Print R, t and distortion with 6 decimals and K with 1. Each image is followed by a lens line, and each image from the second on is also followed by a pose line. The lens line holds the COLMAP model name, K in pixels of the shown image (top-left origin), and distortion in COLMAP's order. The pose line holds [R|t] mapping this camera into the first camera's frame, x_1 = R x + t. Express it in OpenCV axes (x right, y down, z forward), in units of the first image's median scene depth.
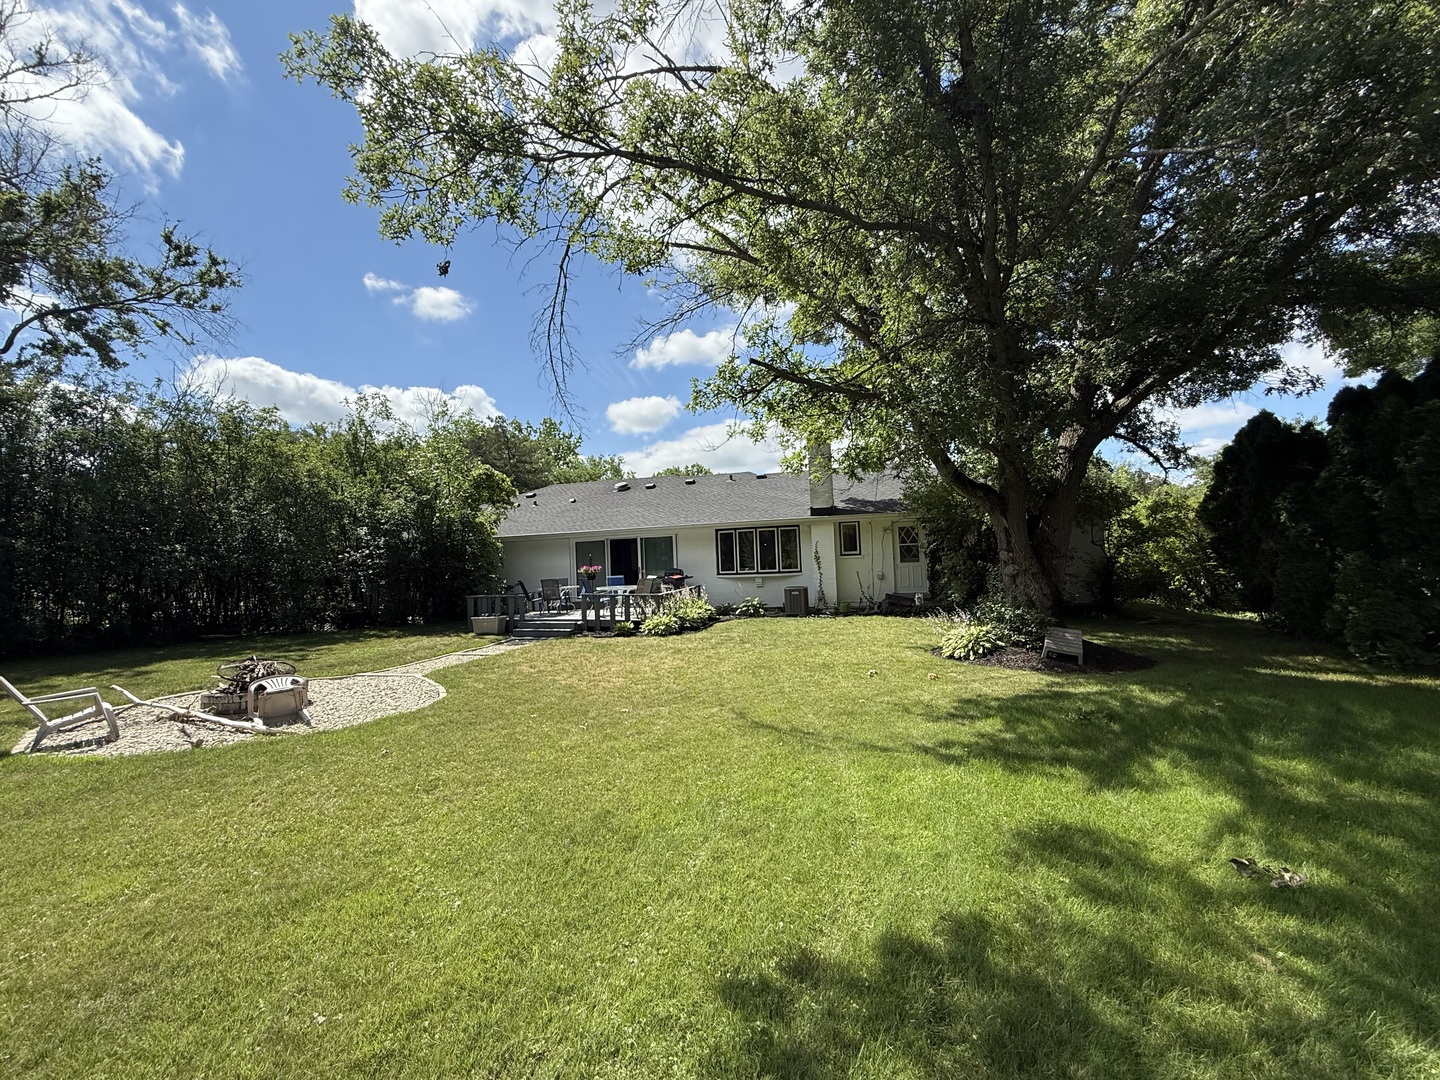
lens RADIAL K [[571.8, 0, 720.3], [0, 571.8, 533.9], [0, 0, 1]] dist [-0.001235, 0.000773]
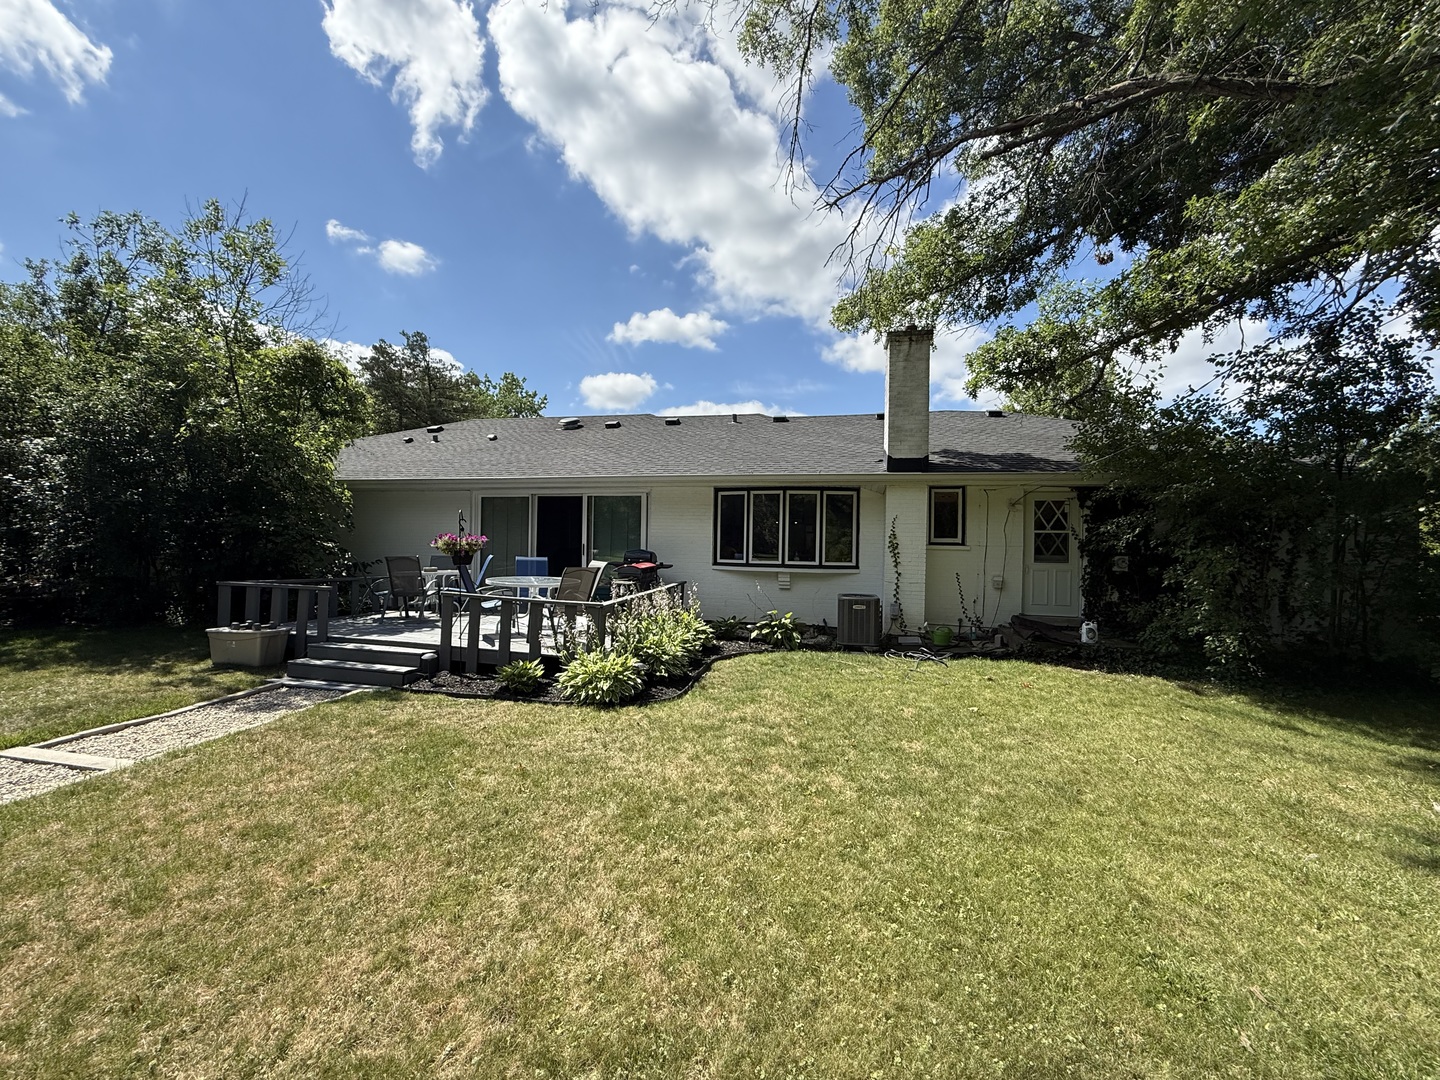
lens RADIAL K [[571.8, 0, 719.4], [0, 571.8, 534.9], [0, 0, 1]] dist [-0.001235, 0.000773]
pose [[0.996704, 0.059085, 0.055581, -0.035962], [-0.060497, 0.997878, 0.024061, 0.027870], [-0.054041, -0.027344, 0.998164, 0.438768]]
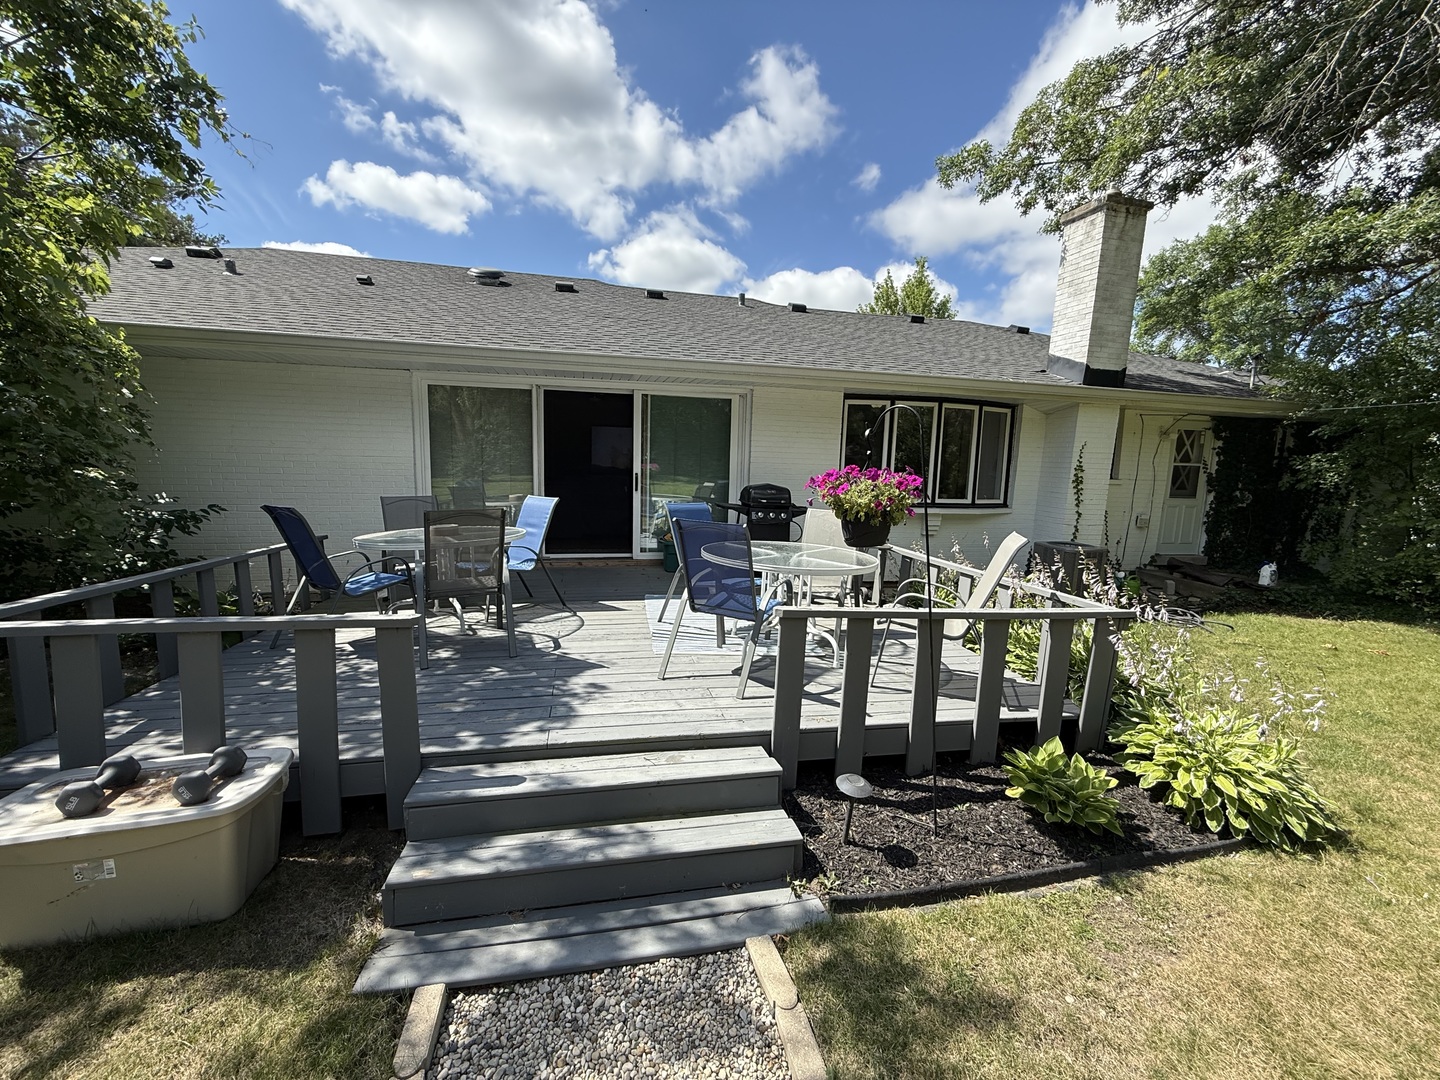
lens RADIAL K [[571.8, 0, 727.7], [0, 571.8, 539.6], [0, 0, 1]] dist [-0.001235, 0.000773]
pose [[0.882797, 0.009640, 0.469655, -0.295444], [-0.084047, 0.986898, 0.137723, 0.049590], [-0.462174, -0.161055, 0.872042, 0.716622]]
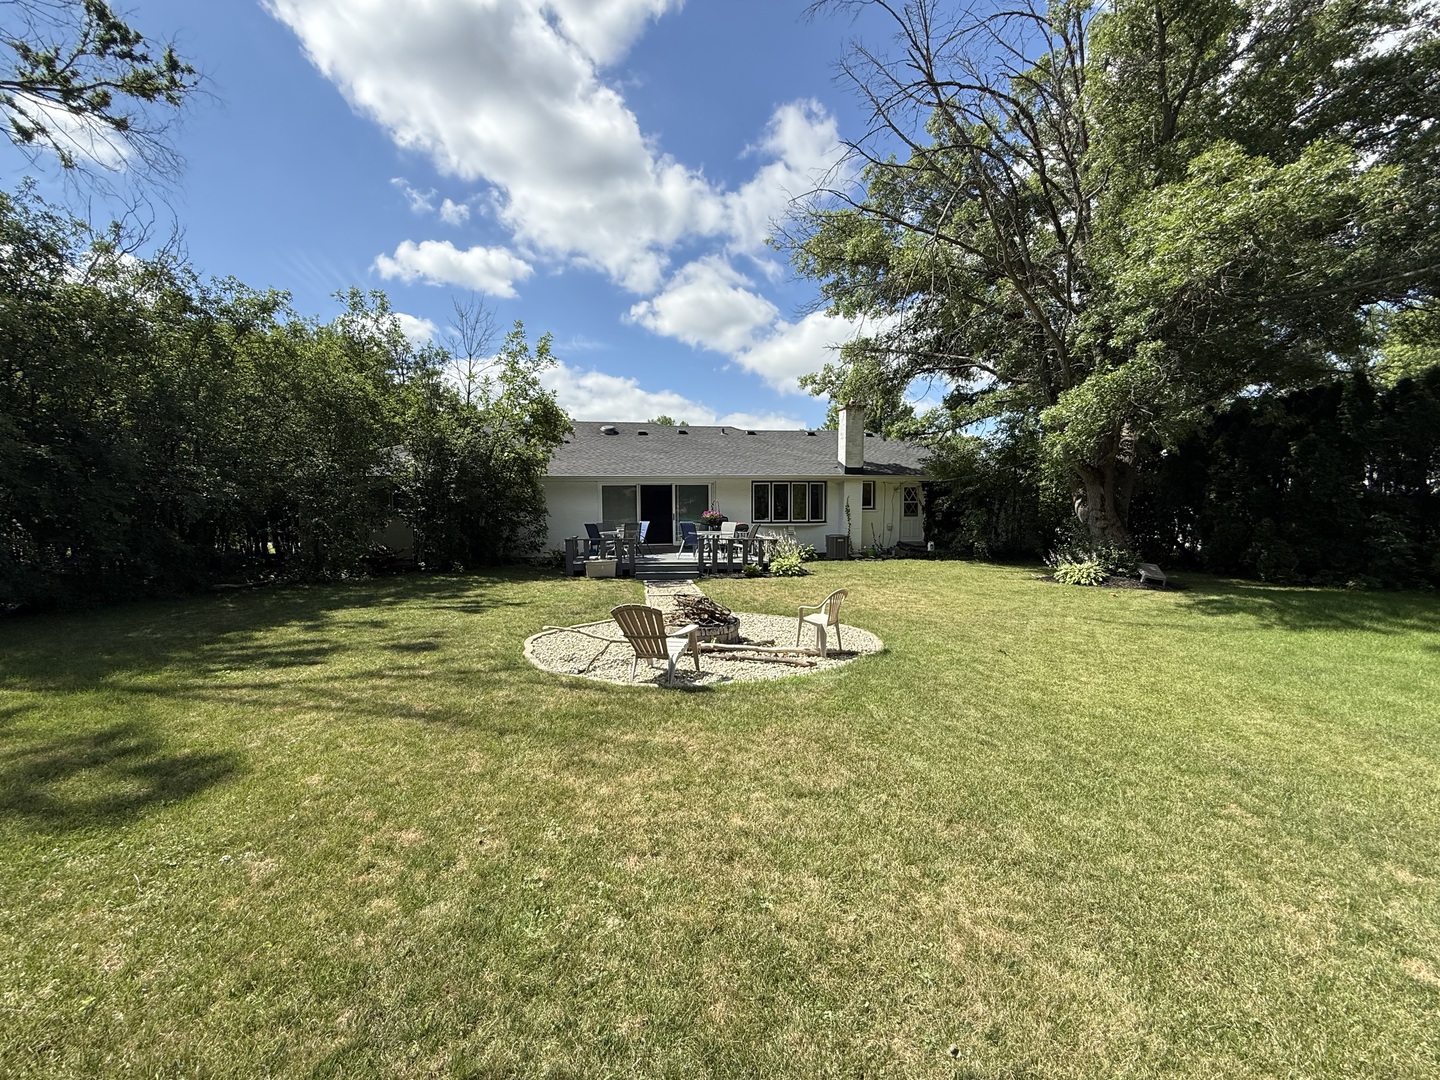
lens RADIAL K [[571.8, 0, 716.6], [0, 571.8, 540.9], [0, 0, 1]] dist [-0.001235, 0.000773]
pose [[0.919575, 0.011274, 0.392752, -0.529656], [-0.049011, 0.995072, 0.086190, 0.015932], [-0.389845, -0.098508, 0.915597, 0.032305]]
